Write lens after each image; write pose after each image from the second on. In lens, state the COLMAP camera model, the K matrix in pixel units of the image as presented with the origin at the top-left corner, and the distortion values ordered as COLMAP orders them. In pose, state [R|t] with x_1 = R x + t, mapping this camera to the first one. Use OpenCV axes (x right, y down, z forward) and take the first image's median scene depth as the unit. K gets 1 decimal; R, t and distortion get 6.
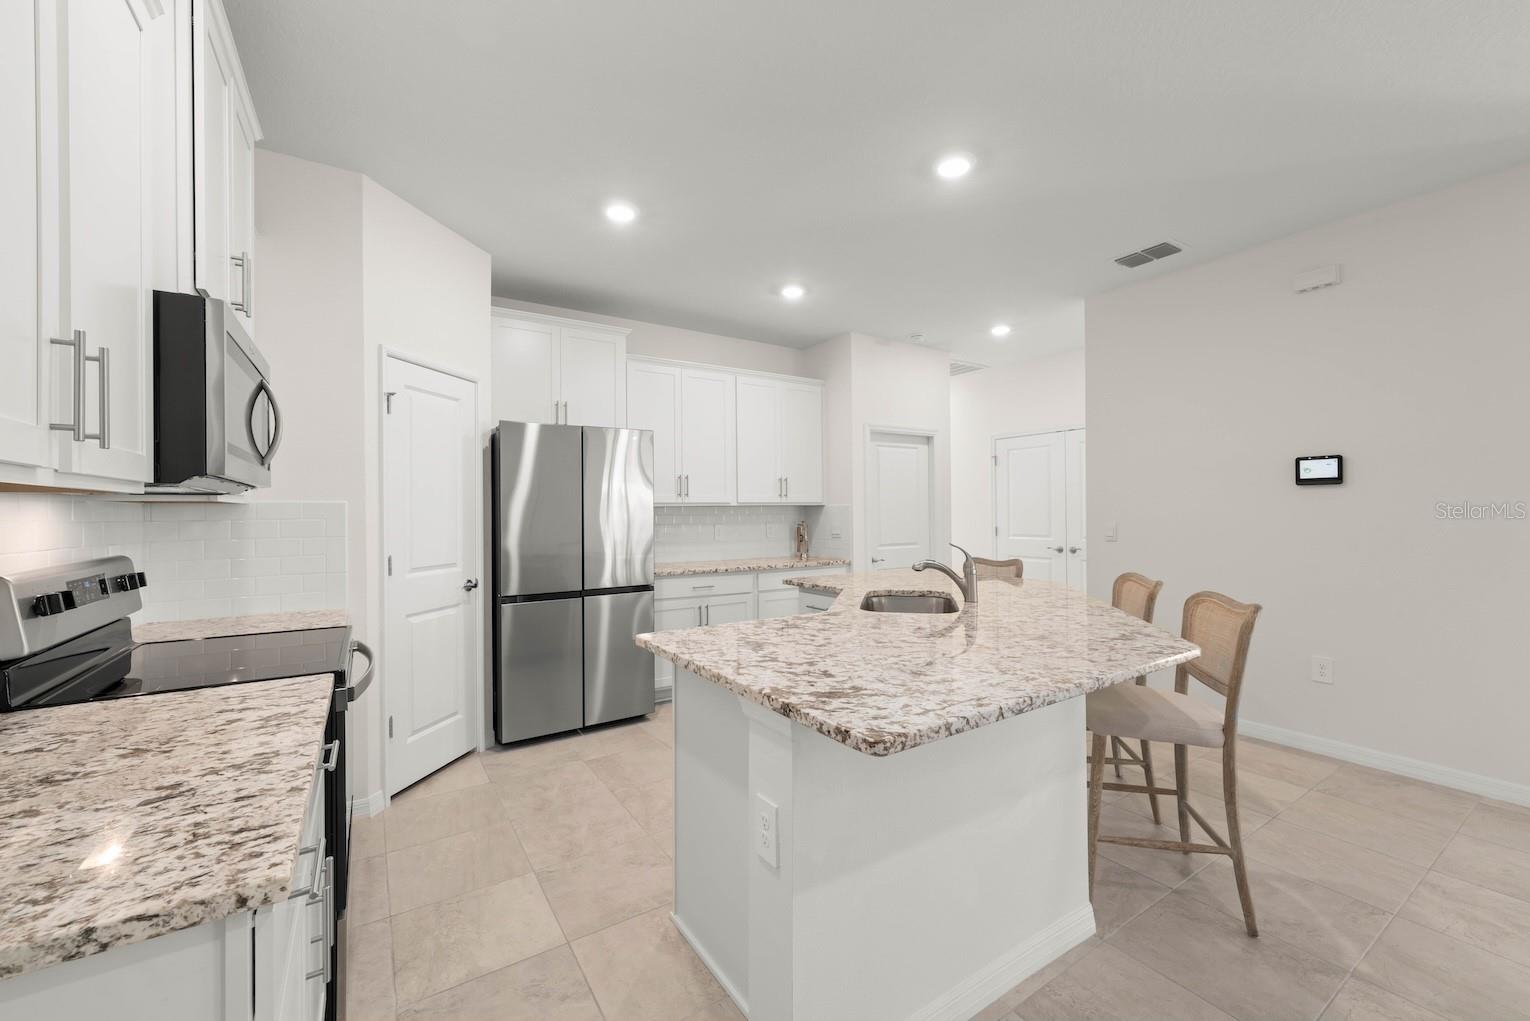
lens RADIAL K [[610.3, 0, 761.0], [0, 610.3, 511.1], [0, 0, 1]] dist [-0.001019, -0.000230]
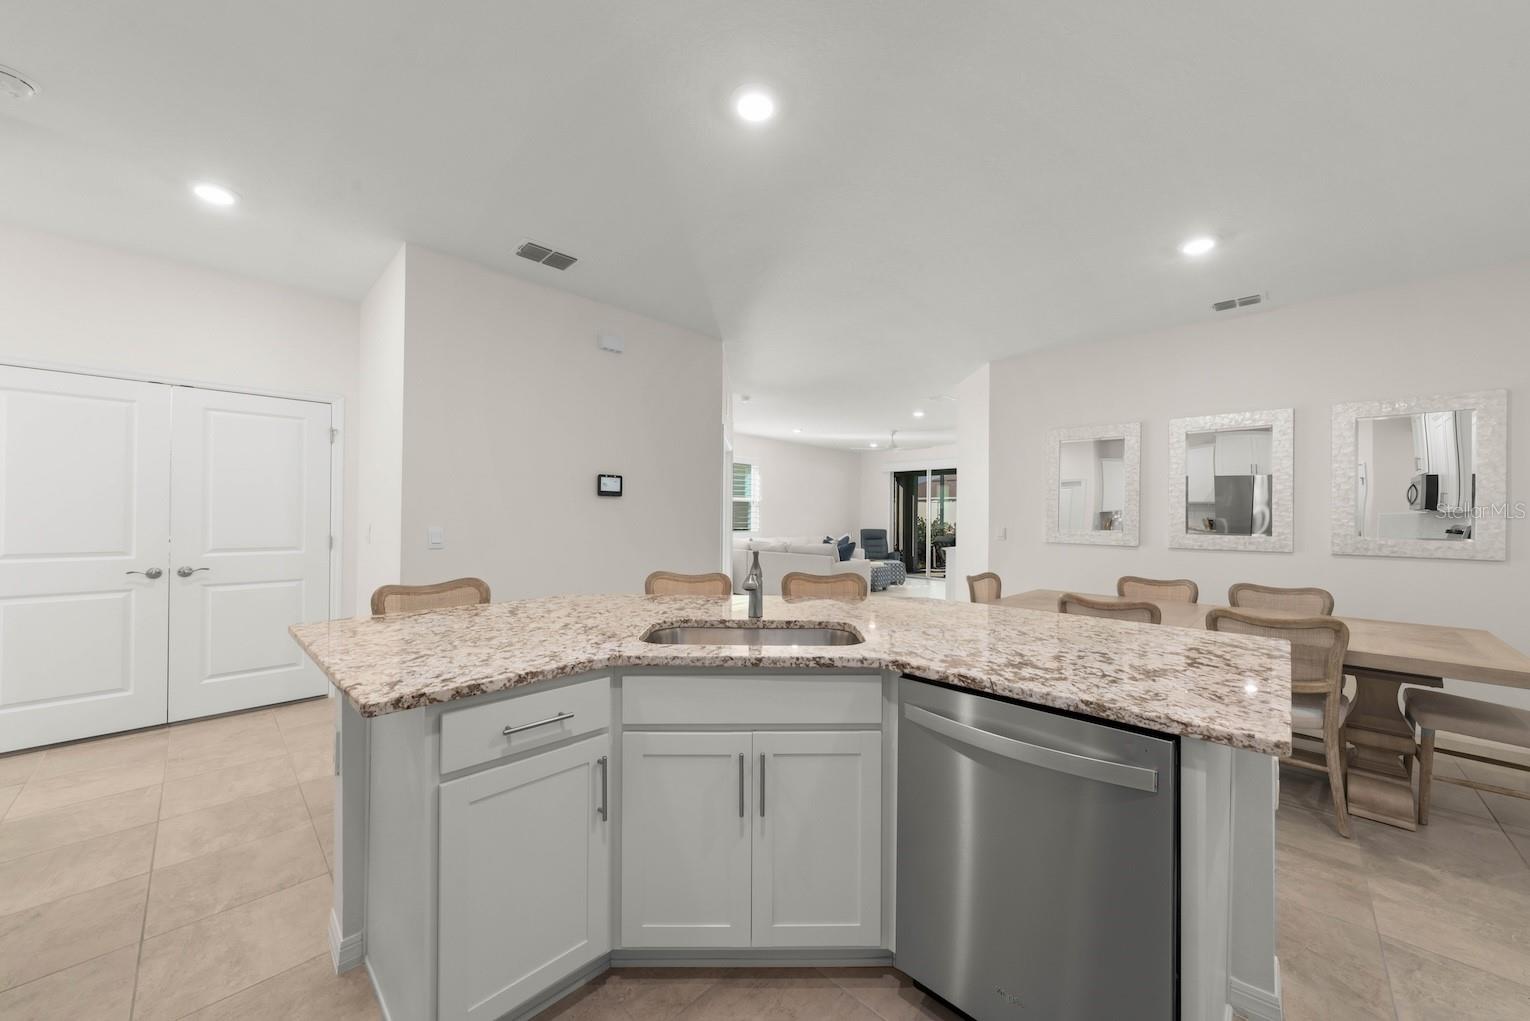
lens RADIAL K [[547.2, 0, 764.0], [0, 547.2, 515.4], [0, 0, 1]] dist [-0.001544, 0.000483]
pose [[-0.225719, 0.009301, 0.974148, -0.325047], [-0.006942, 0.999914, -0.011156, 0.009929], [-0.974168, -0.009281, -0.225635, 0.894709]]
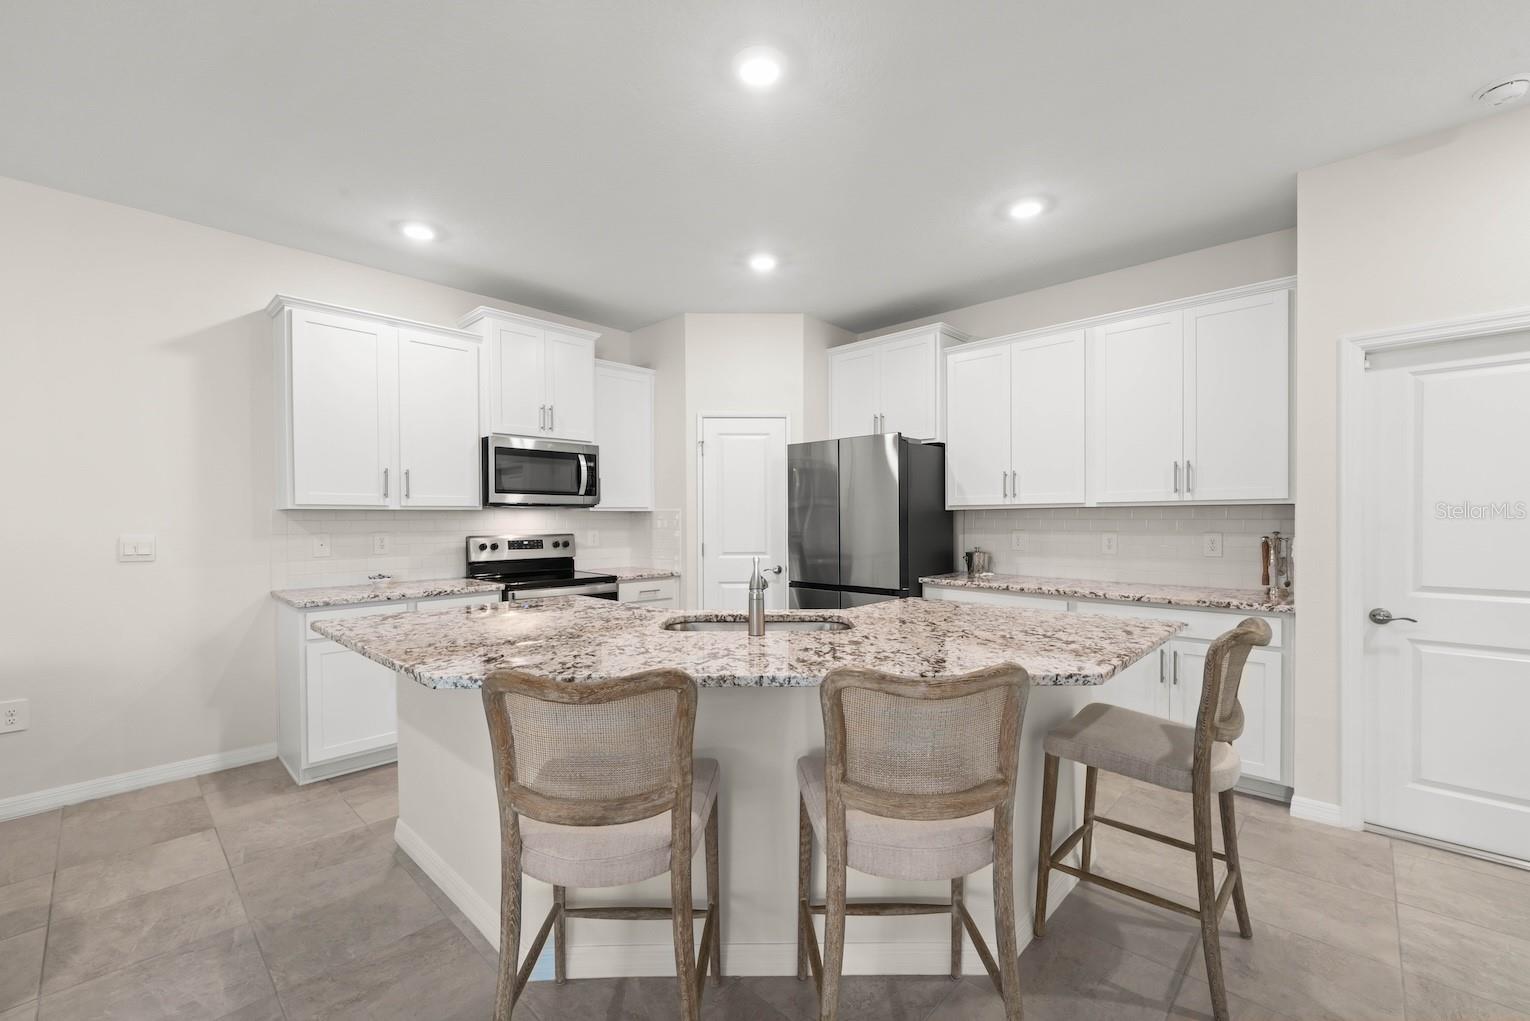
lens RADIAL K [[626.7, 0, 769.5], [0, 626.7, 522.3], [0, 0, 1]] dist [0.000032, 0.000116]
pose [[0.238358, 0.014137, -0.971074, 0.848551], [0.002655, 0.999881, 0.015207, -0.003863], [0.971174, -0.006203, 0.238292, 0.639732]]
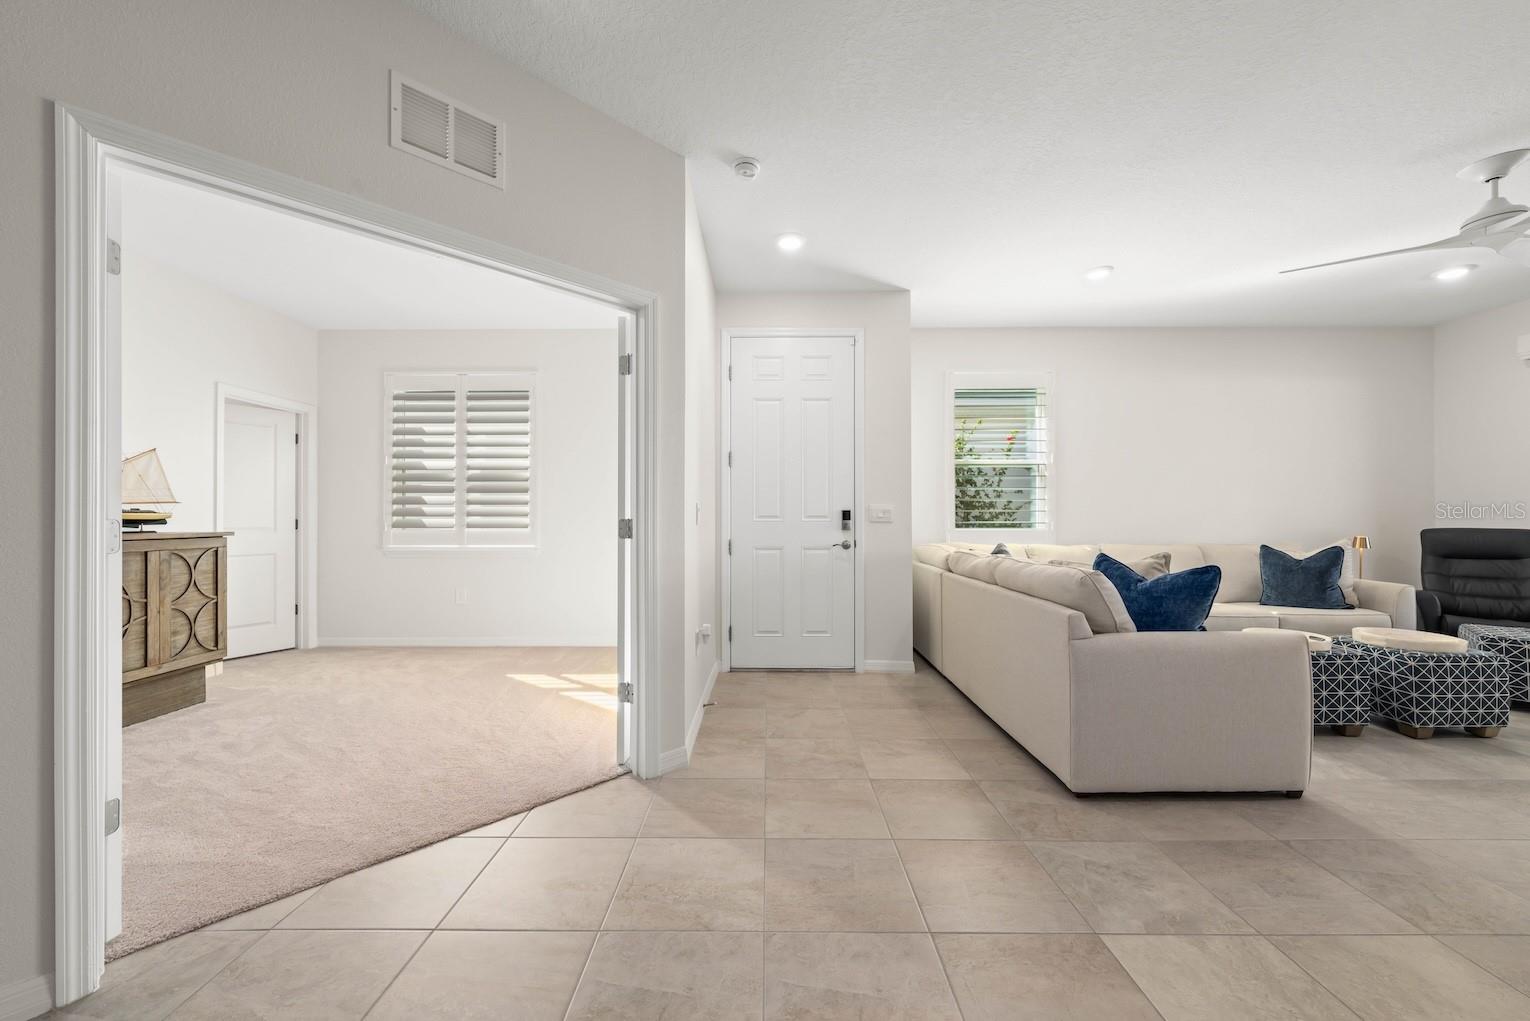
lens RADIAL K [[562.7, 0, 763.4], [0, 562.7, 513.5], [0, 0, 1]] dist [-0.000420, 0.000320]
pose [[0.547044, 0.013486, 0.836995, 1.025572], [-0.004113, 0.999901, -0.013422, 0.044211], [-0.837094, 0.003900, 0.547046, 0.062717]]
